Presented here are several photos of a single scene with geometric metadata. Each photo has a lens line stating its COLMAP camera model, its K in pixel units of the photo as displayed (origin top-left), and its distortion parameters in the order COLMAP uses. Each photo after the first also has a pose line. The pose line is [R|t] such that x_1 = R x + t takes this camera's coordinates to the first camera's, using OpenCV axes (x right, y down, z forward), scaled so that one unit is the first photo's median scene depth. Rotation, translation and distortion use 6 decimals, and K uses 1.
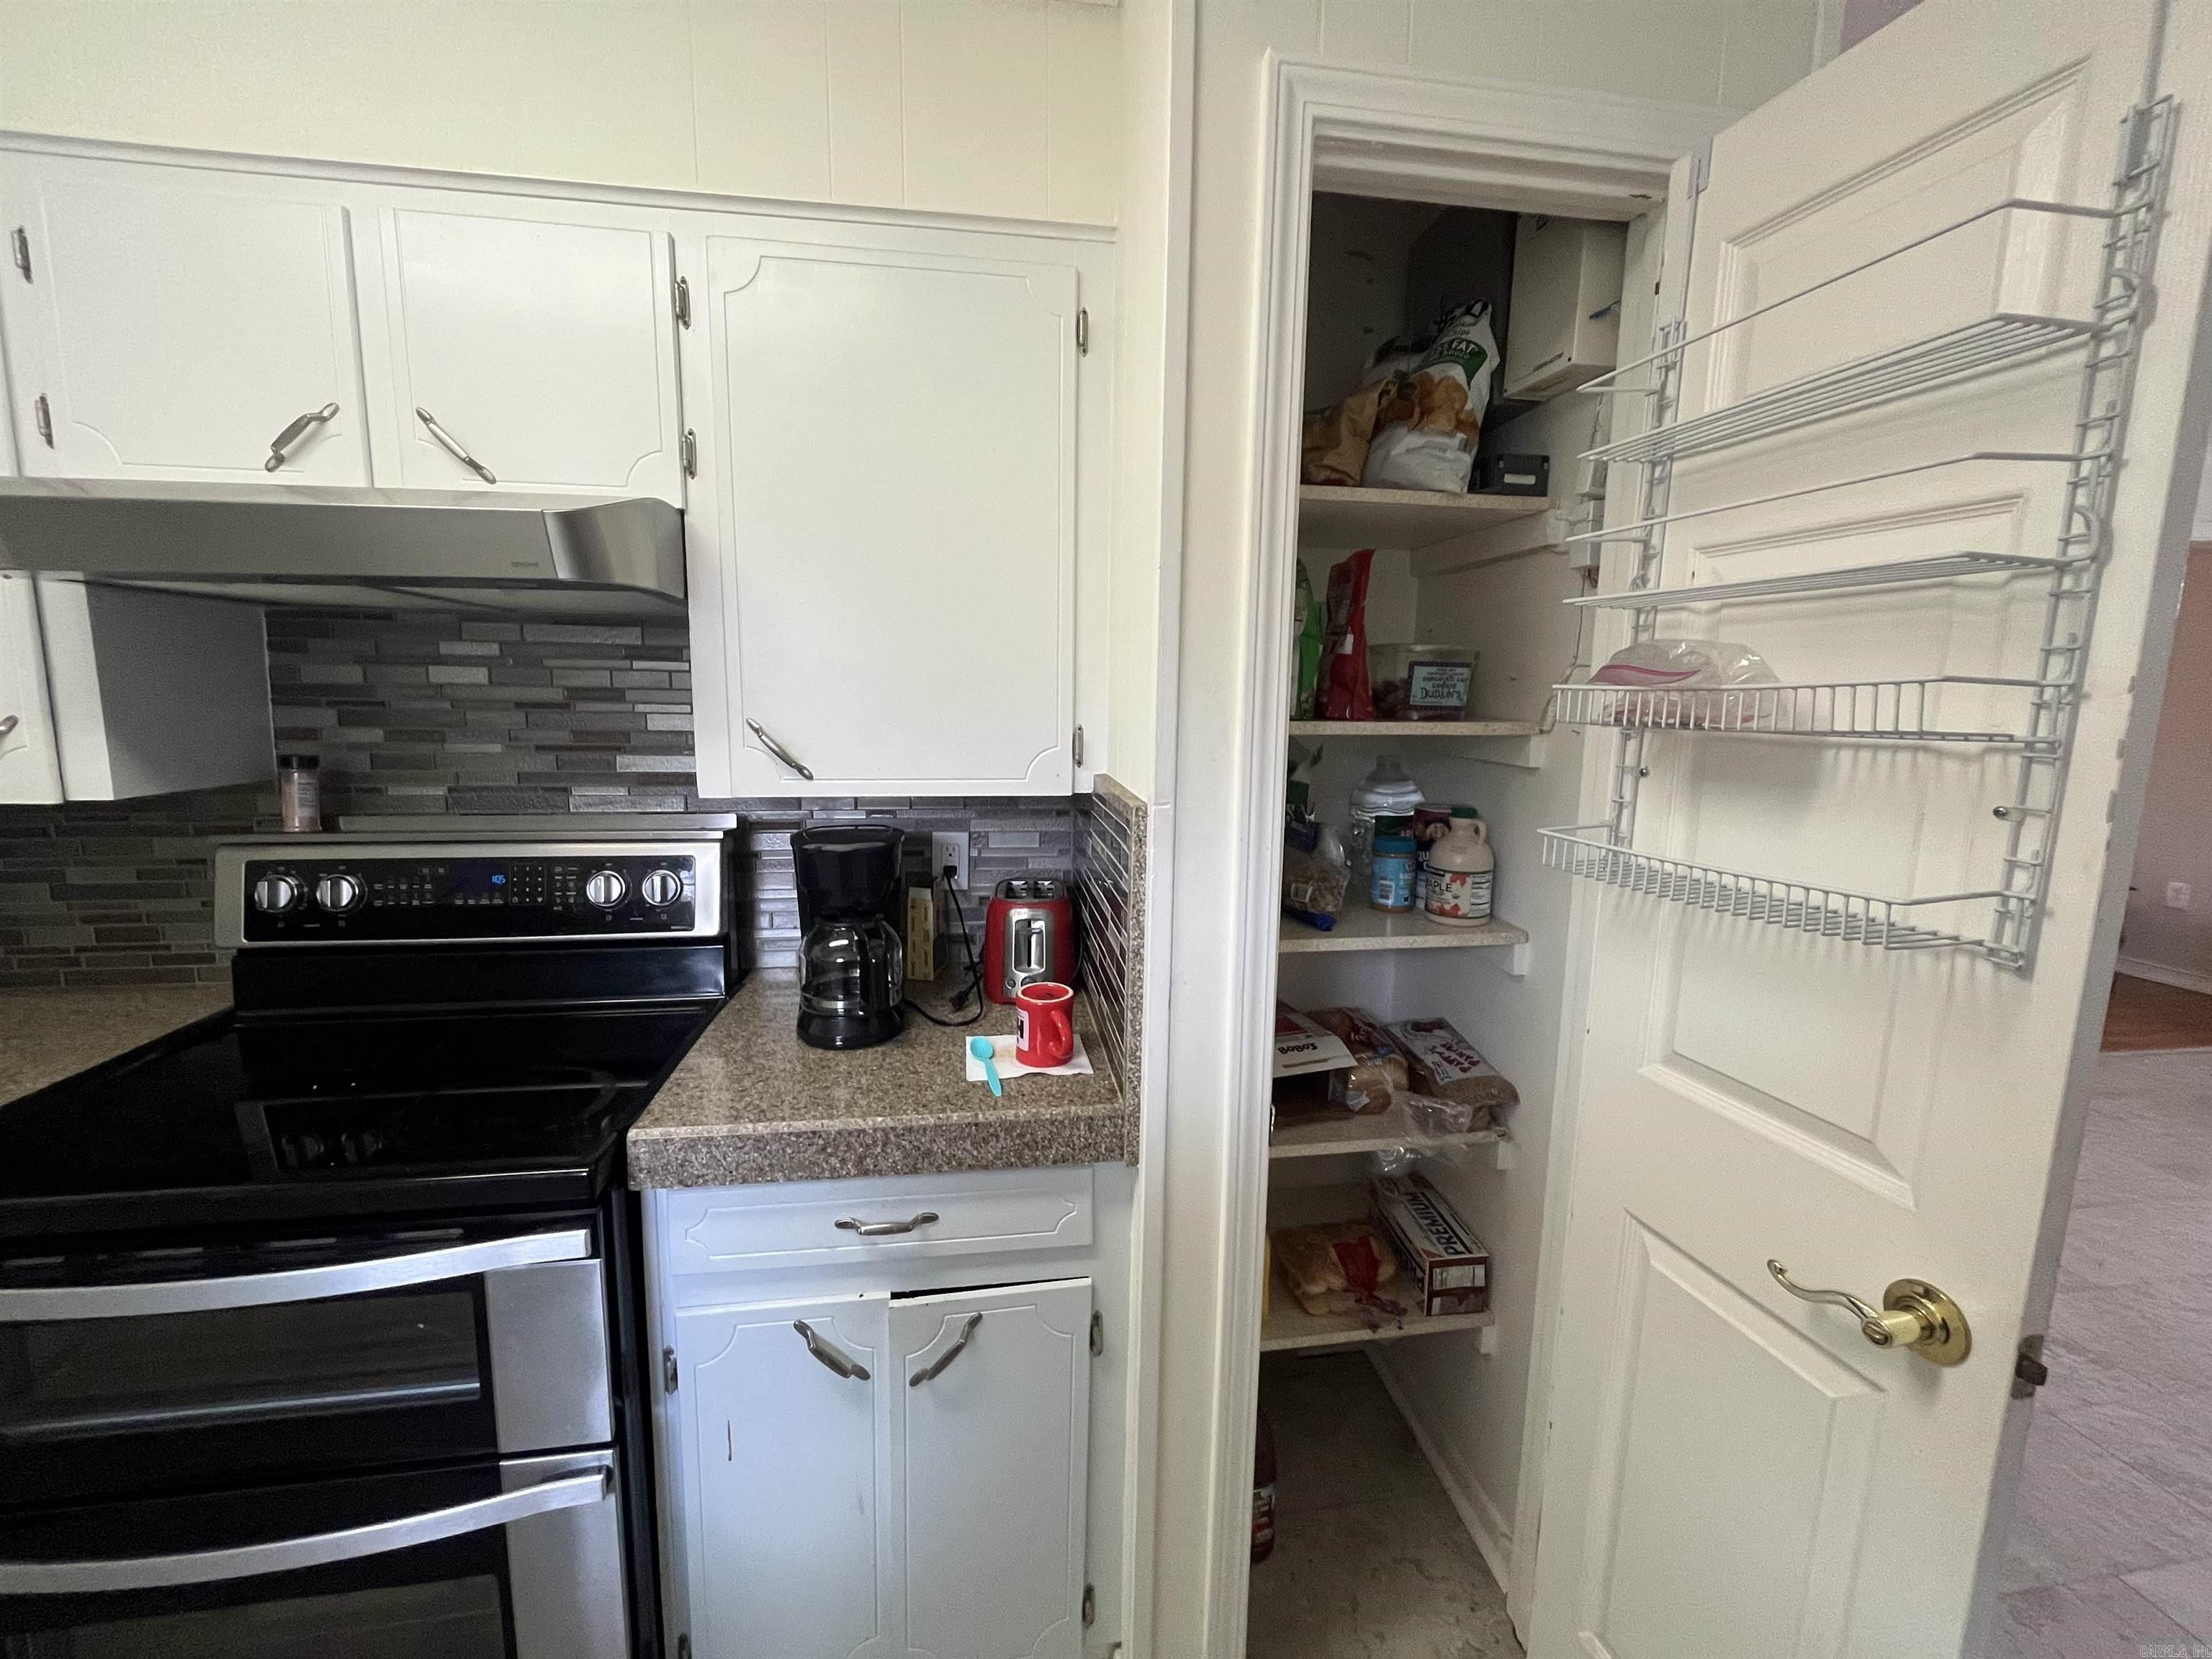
lens RADIAL K [[892.3, 0, 1104.5], [0, 892.3, 813.3], [0, 0, 1]] dist [-0.003909, -0.000008]
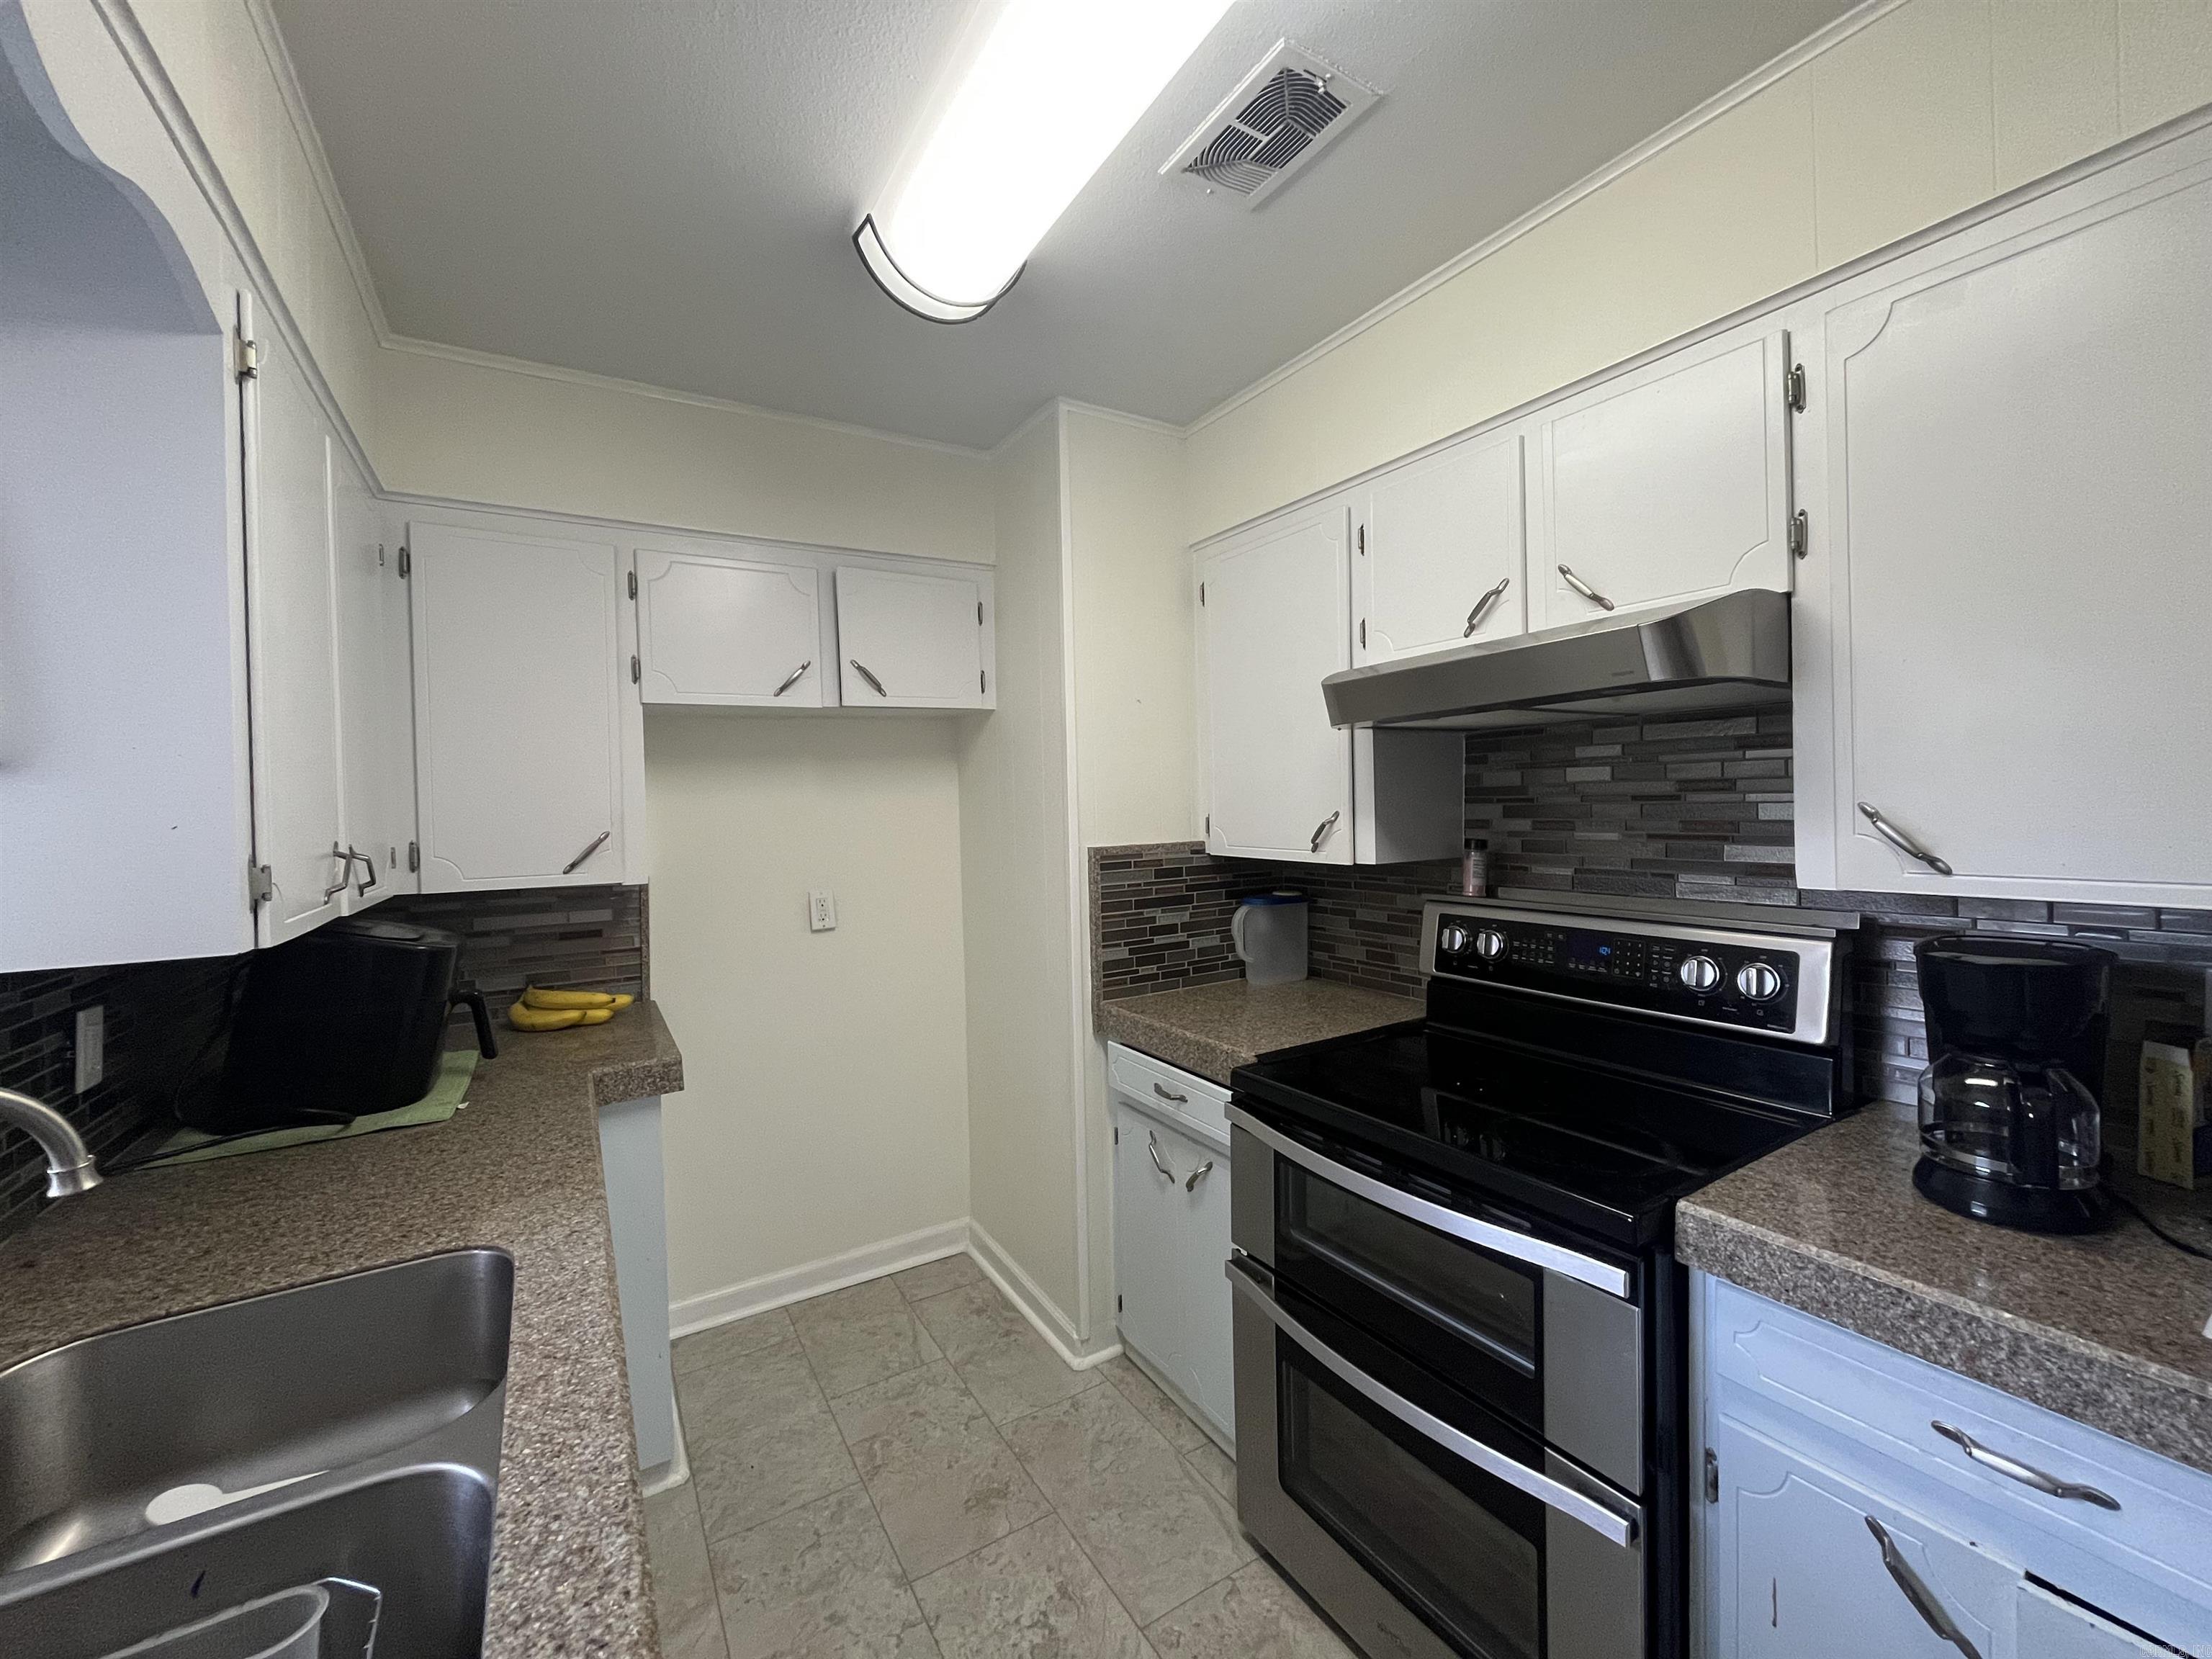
lens RADIAL K [[892.3, 0, 1105.0], [0, 892.3, 823.2], [0, 0, 1]] dist [-0.003909, -0.000008]
pose [[0.387344, -0.005270, -0.921920, 0.133981], [-0.093586, 0.994593, -0.045006, 0.026009], [0.917173, 0.103712, 0.384756, -0.041180]]
